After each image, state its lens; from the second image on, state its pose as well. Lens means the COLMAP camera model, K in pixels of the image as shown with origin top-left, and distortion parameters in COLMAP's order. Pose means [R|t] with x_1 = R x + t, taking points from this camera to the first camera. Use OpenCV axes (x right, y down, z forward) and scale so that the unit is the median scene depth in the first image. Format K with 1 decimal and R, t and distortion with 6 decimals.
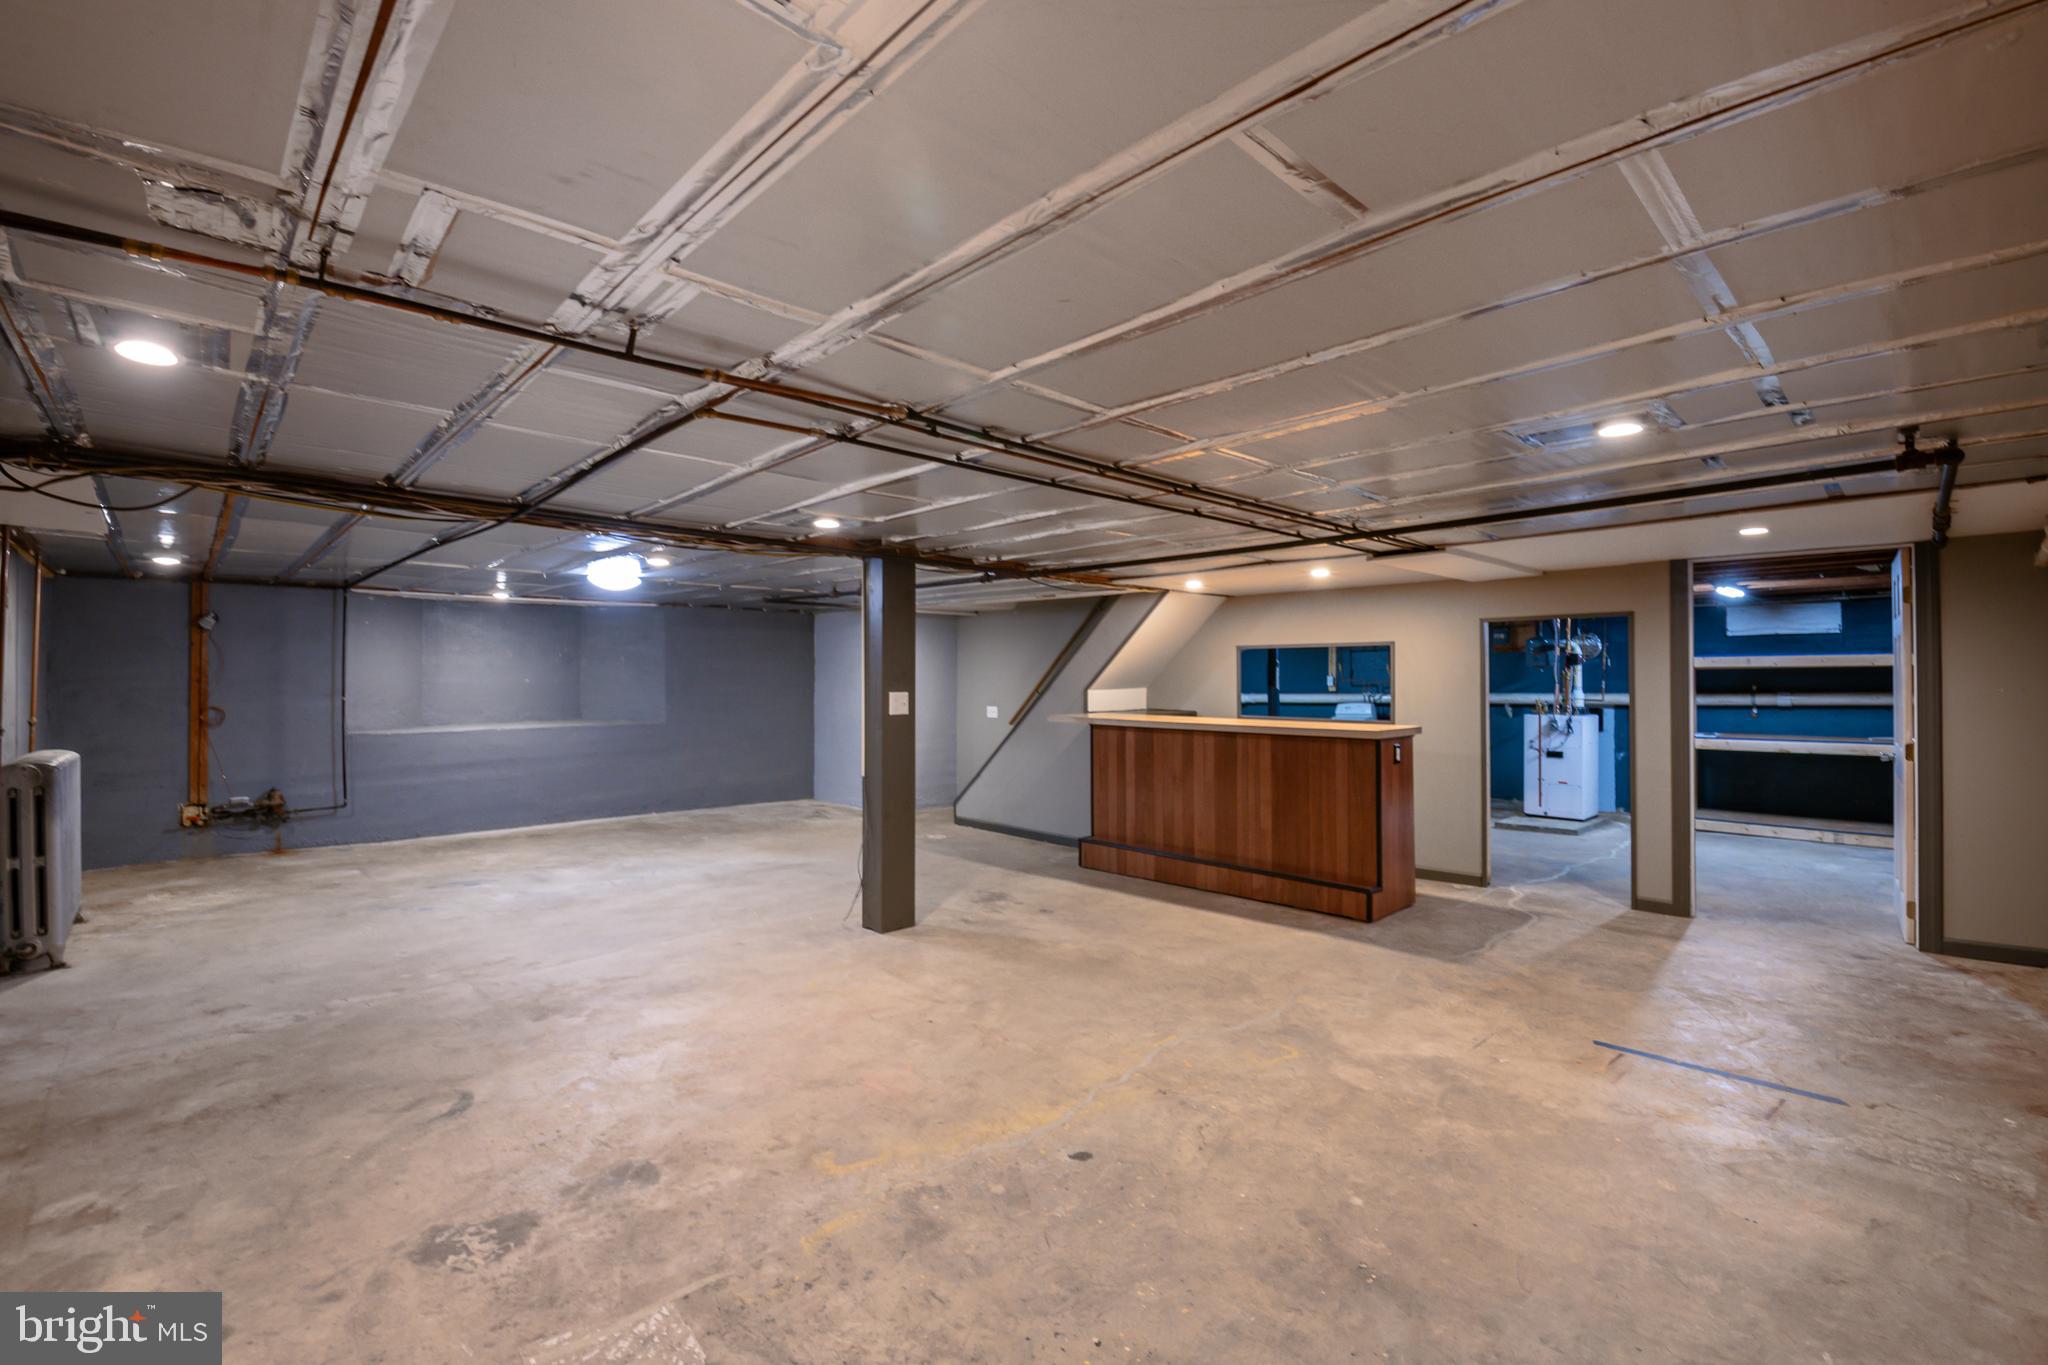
lens RADIAL K [[910.5, 0, 1044.5], [0, 910.5, 673.5], [0, 0, 1]] dist [-0.005134, -0.000592]
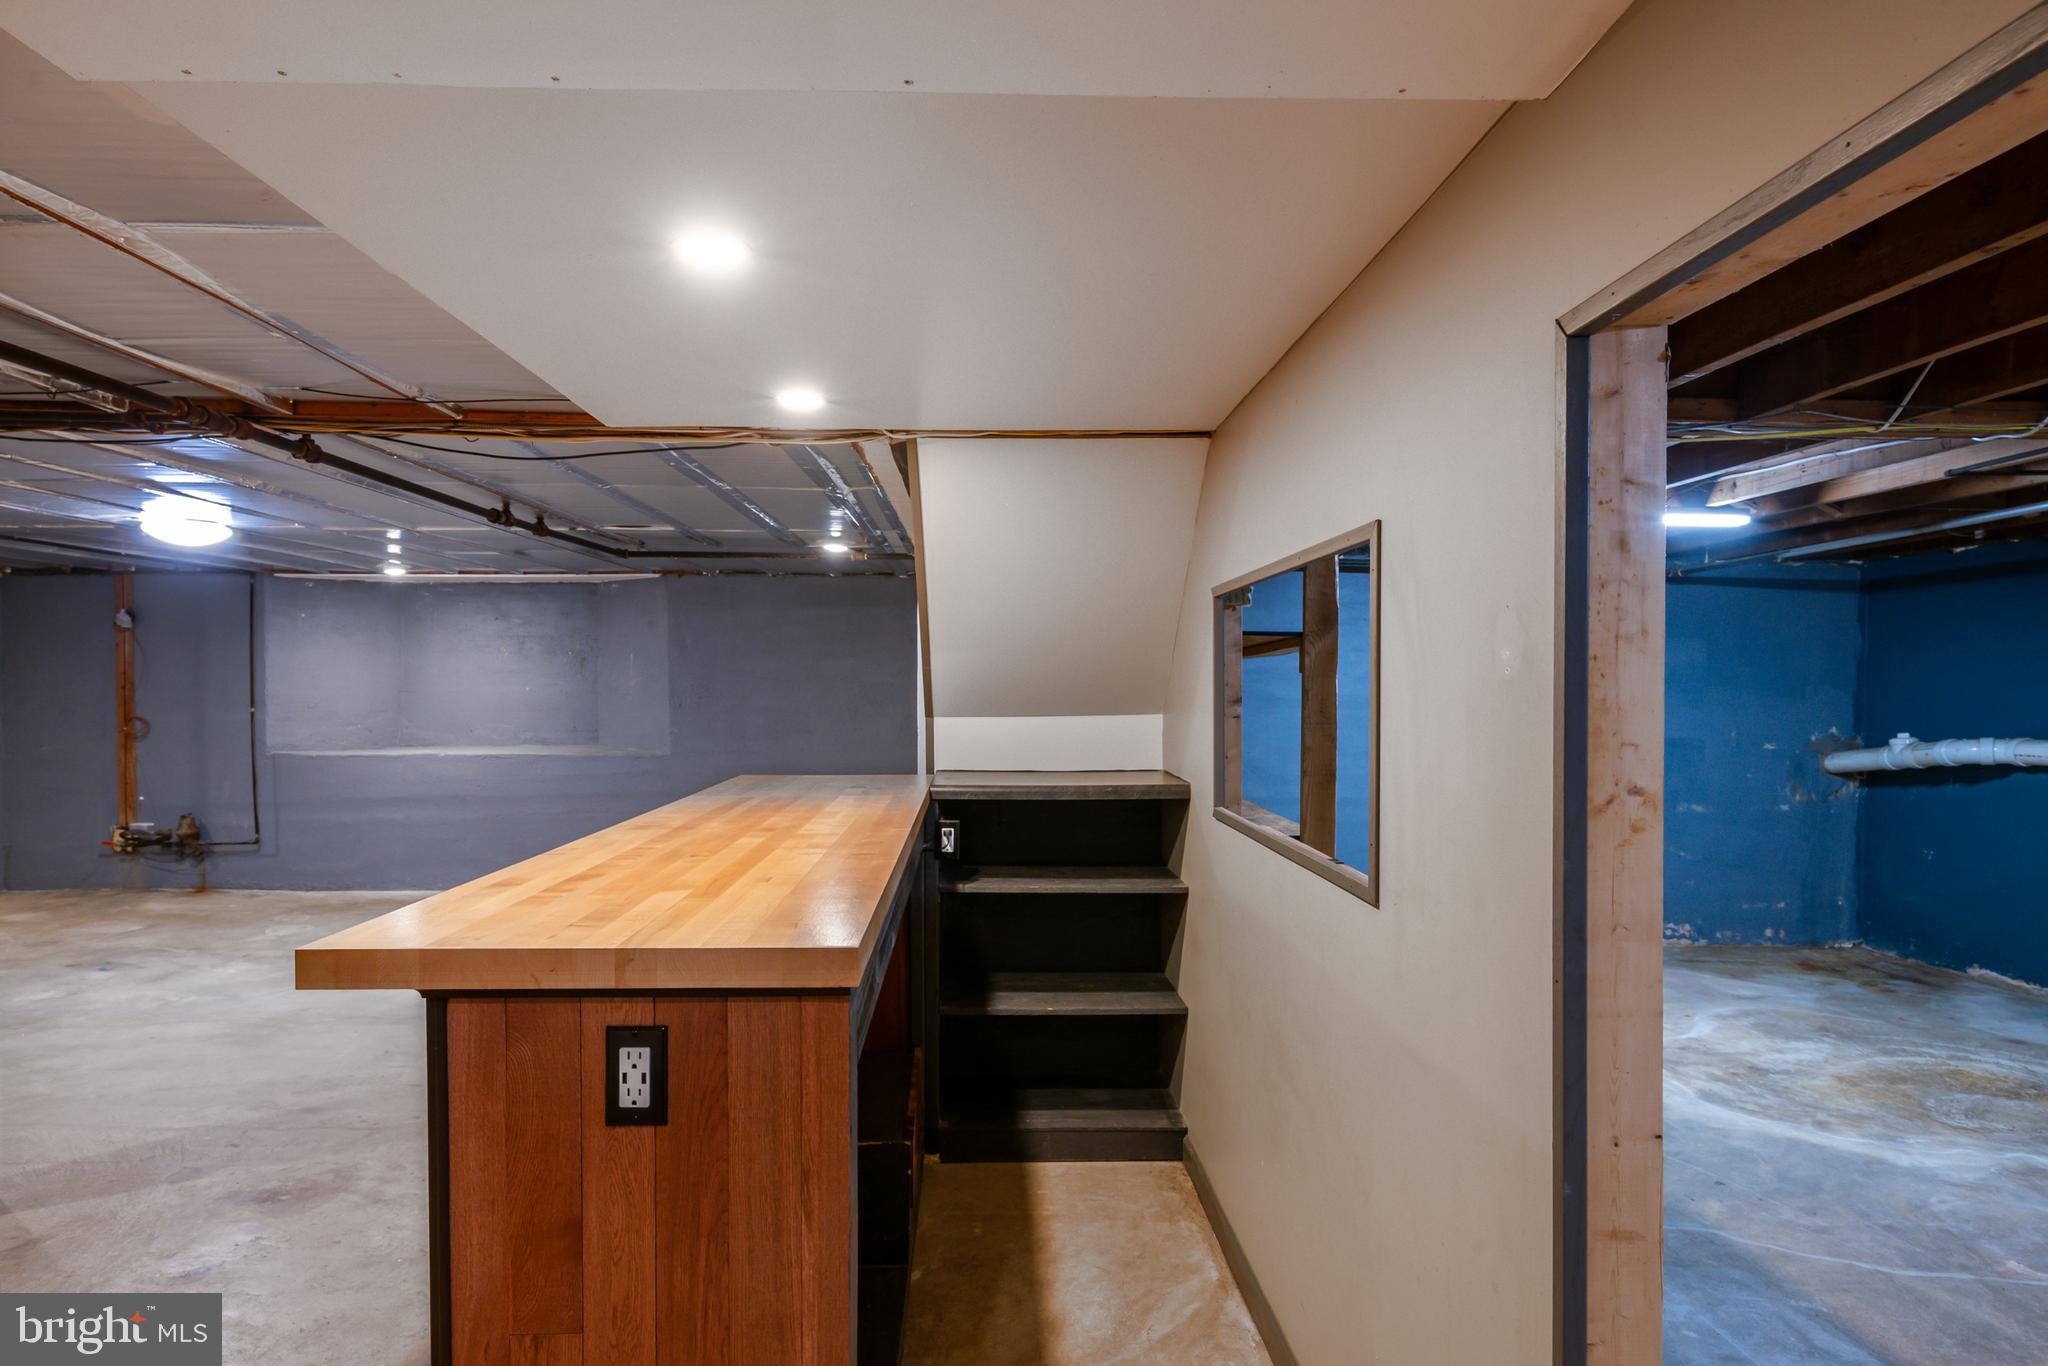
lens RADIAL K [[1257.5, 0, 1017.8], [0, 1257.5, 719.7], [0, 0, 1]] dist [0.023710, -0.003422]
pose [[0.729376, 0.021009, -0.683790, 0.447162], [-0.001718, 0.999581, 0.028878, 0.002486], [0.684111, -0.019888, 0.729107, 0.580449]]
